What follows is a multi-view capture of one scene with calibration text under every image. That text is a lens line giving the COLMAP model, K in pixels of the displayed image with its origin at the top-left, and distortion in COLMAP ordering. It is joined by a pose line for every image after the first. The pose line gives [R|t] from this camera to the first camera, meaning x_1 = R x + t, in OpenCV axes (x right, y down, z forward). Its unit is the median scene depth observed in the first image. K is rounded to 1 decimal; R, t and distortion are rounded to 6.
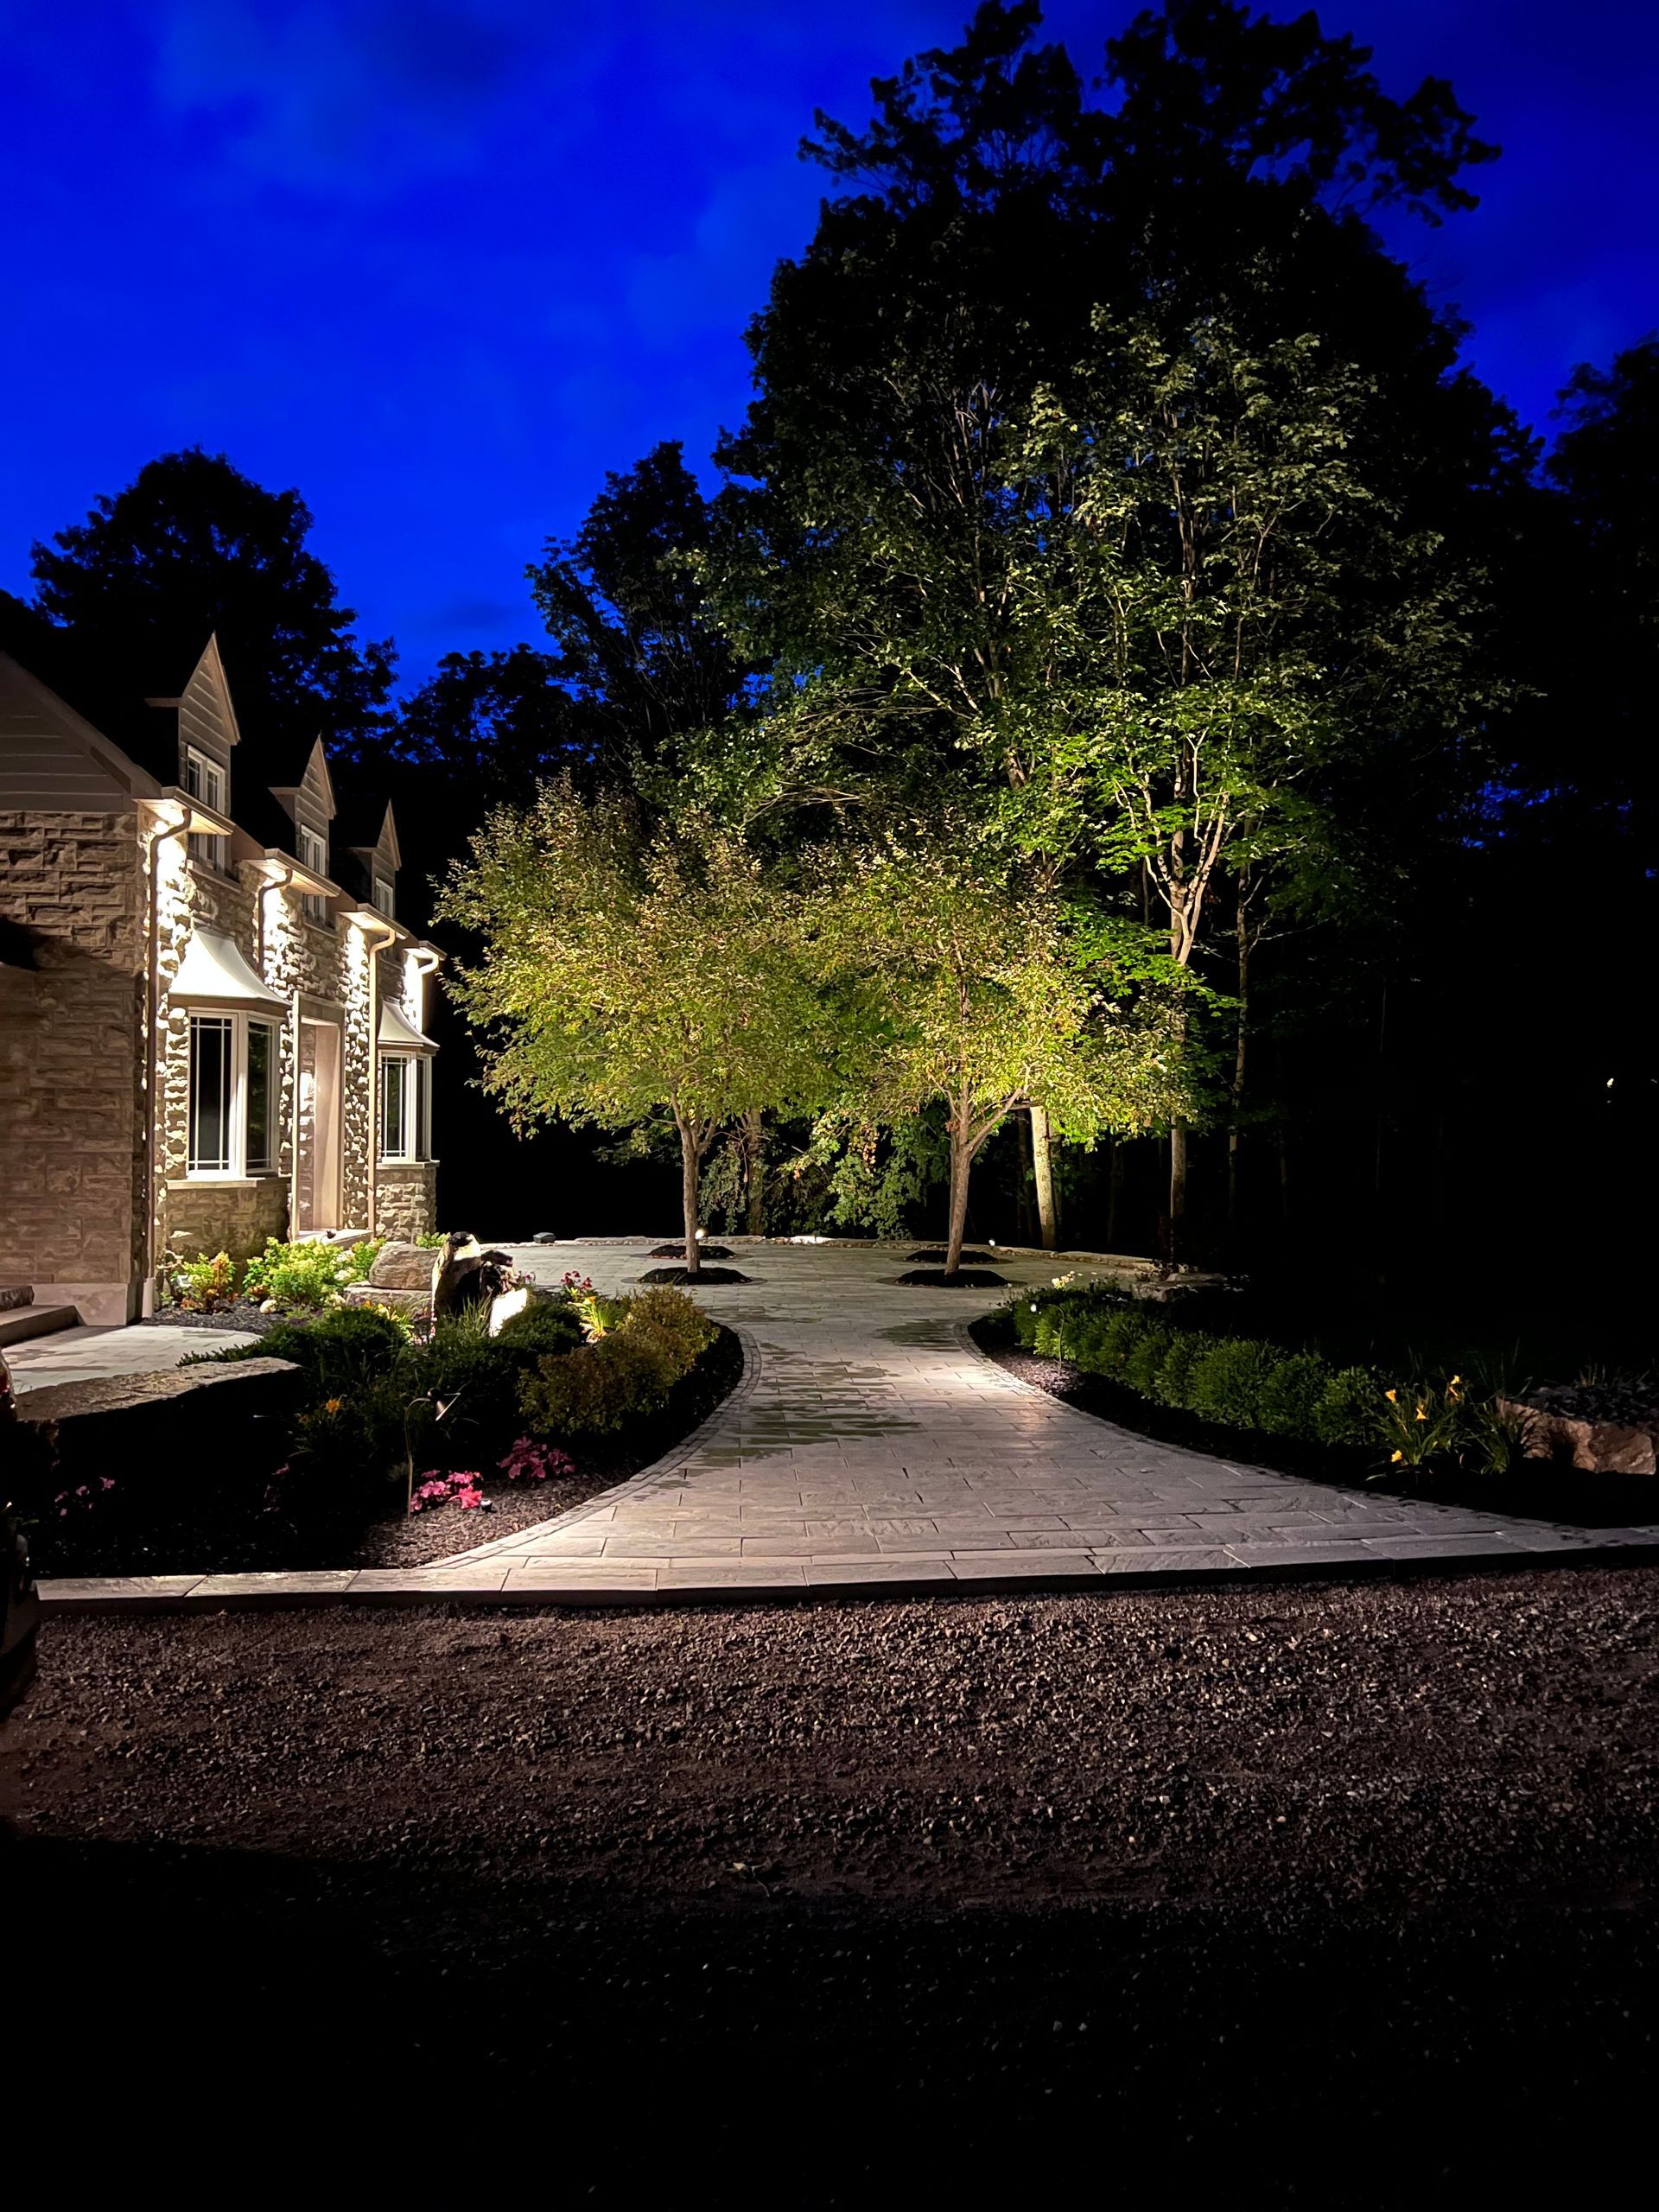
lens RADIAL K [[1678.4, 0, 848.9], [0, 1678.4, 1102.9], [0, 0, 1]] dist [0.063415, -0.085323]
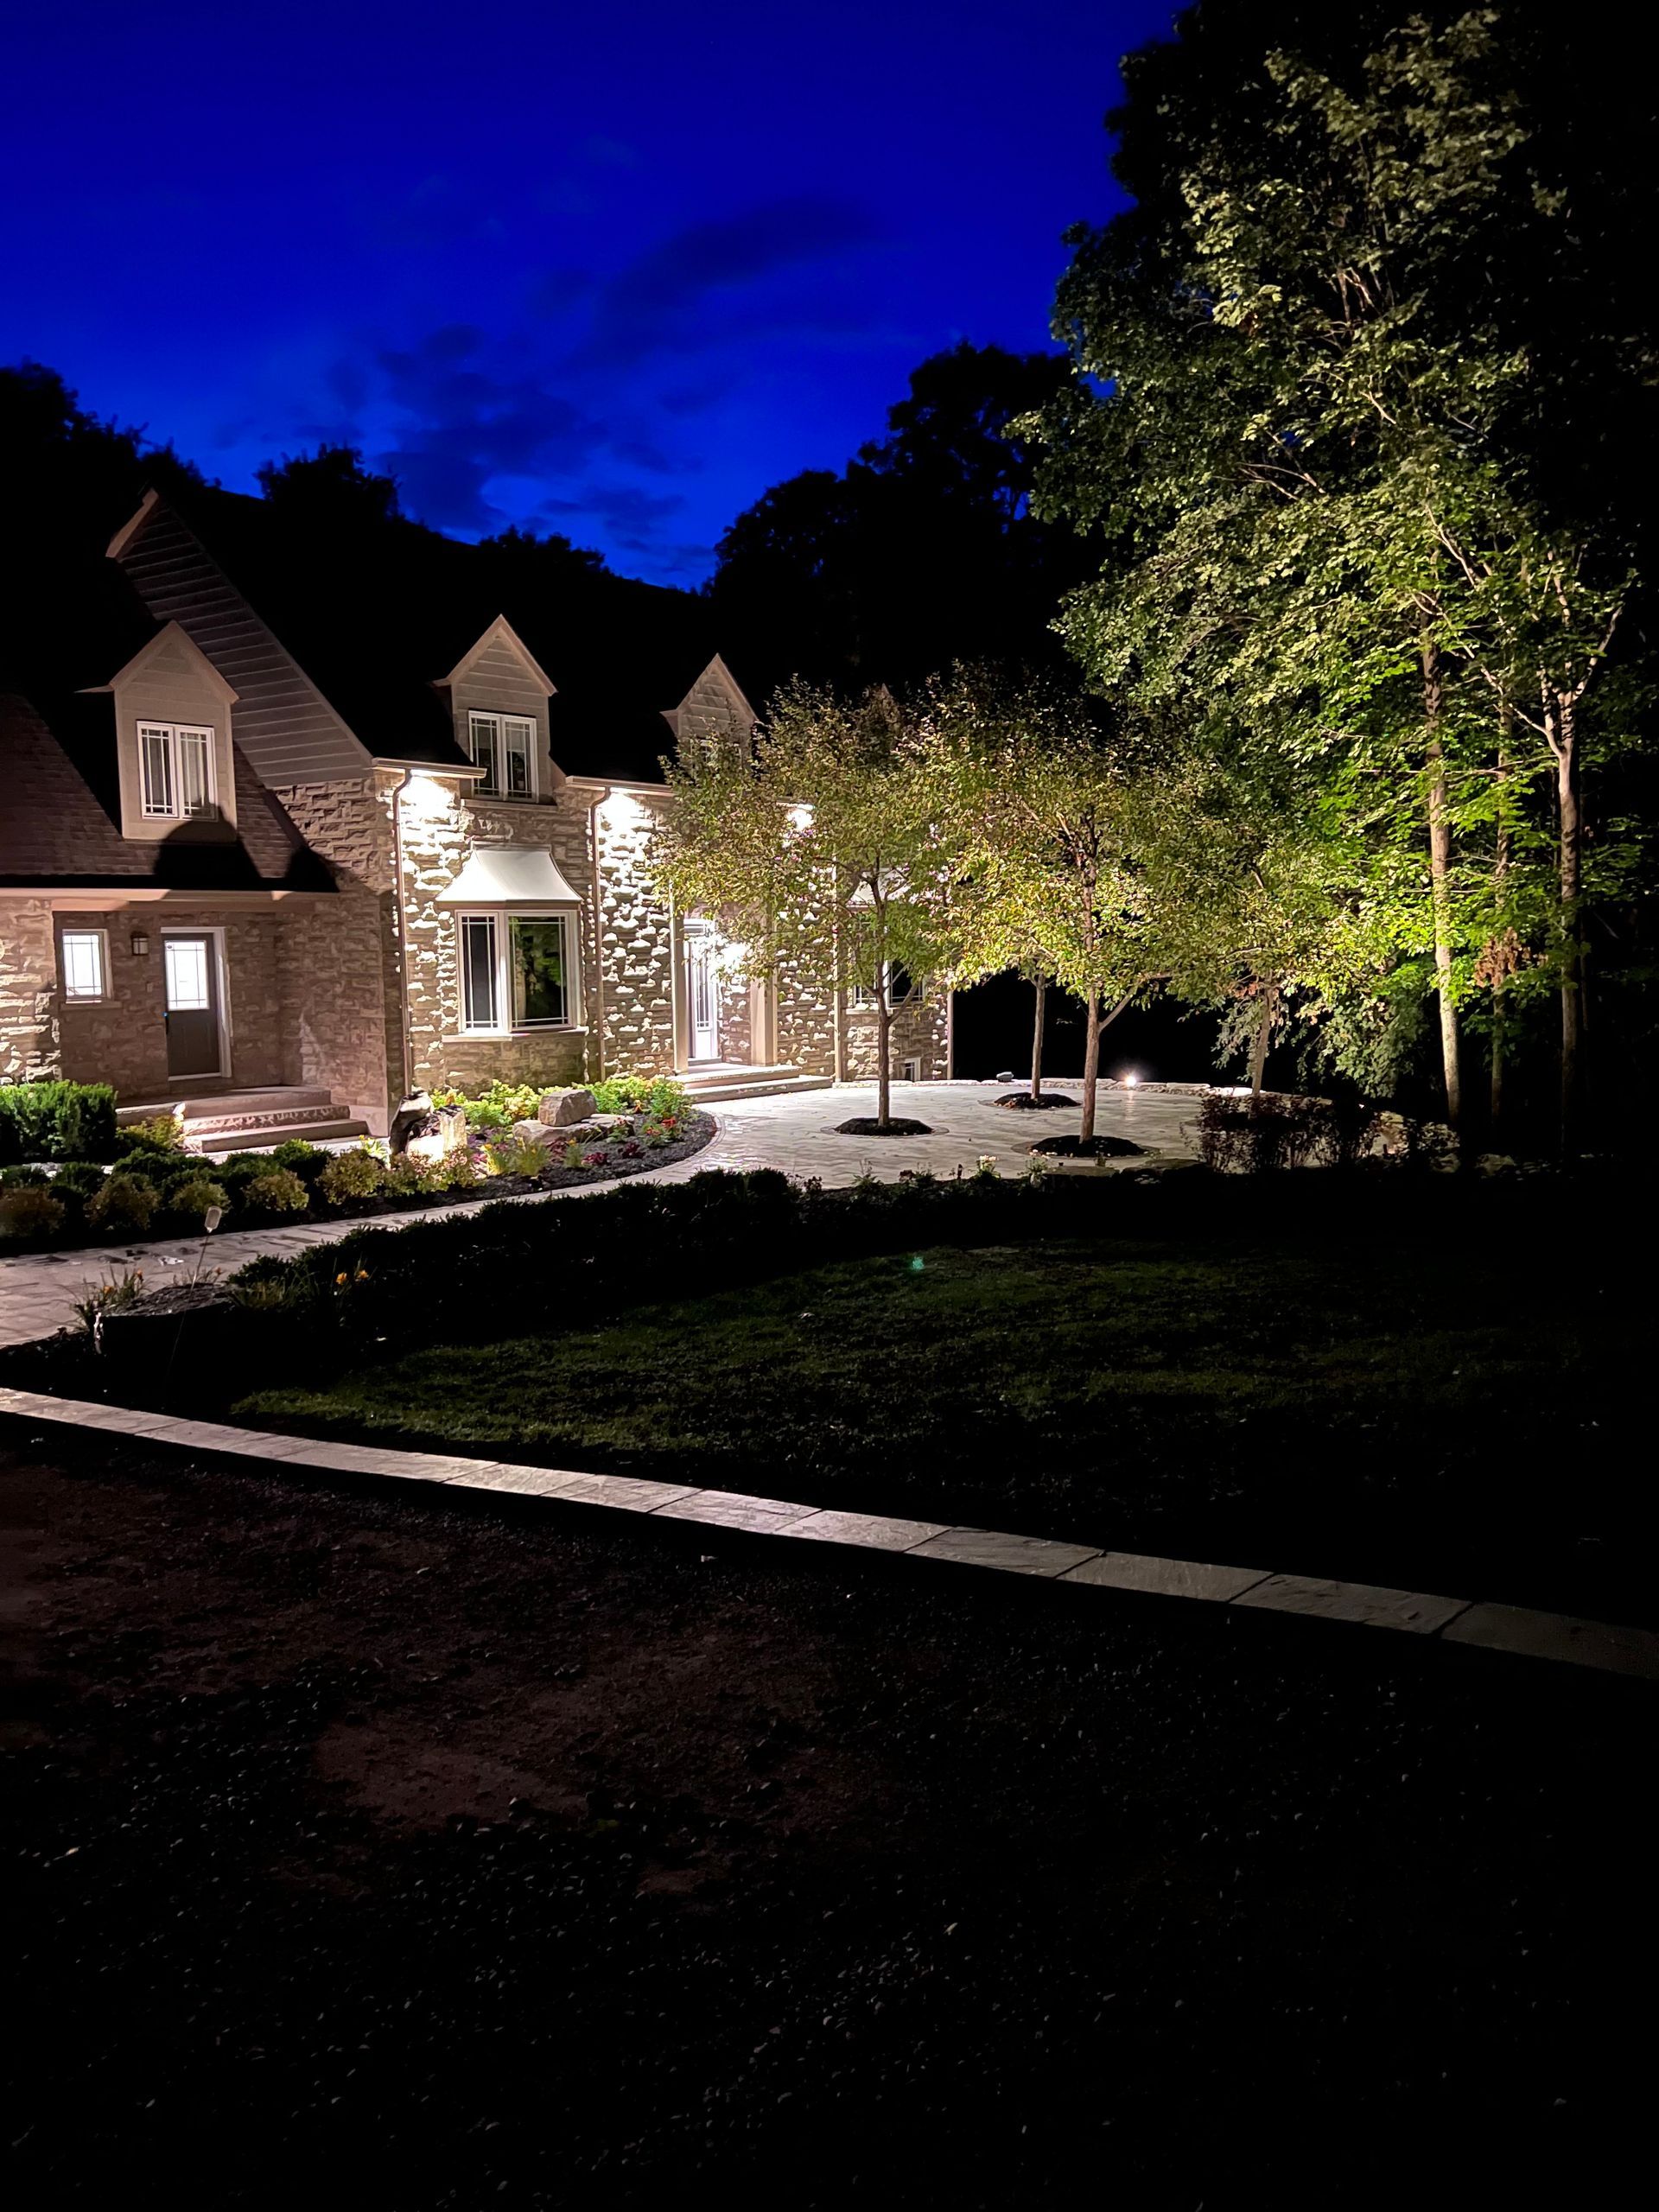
lens RADIAL K [[1678.4, 0, 842.8], [0, 1678.4, 1146.2], [0, 0, 1]] dist [0.063415, -0.085323]
pose [[0.746828, 0.072975, -0.661001, 0.775269], [0.024205, 0.990320, 0.136680, -0.046566], [0.664576, -0.118076, 0.737832, 0.174746]]
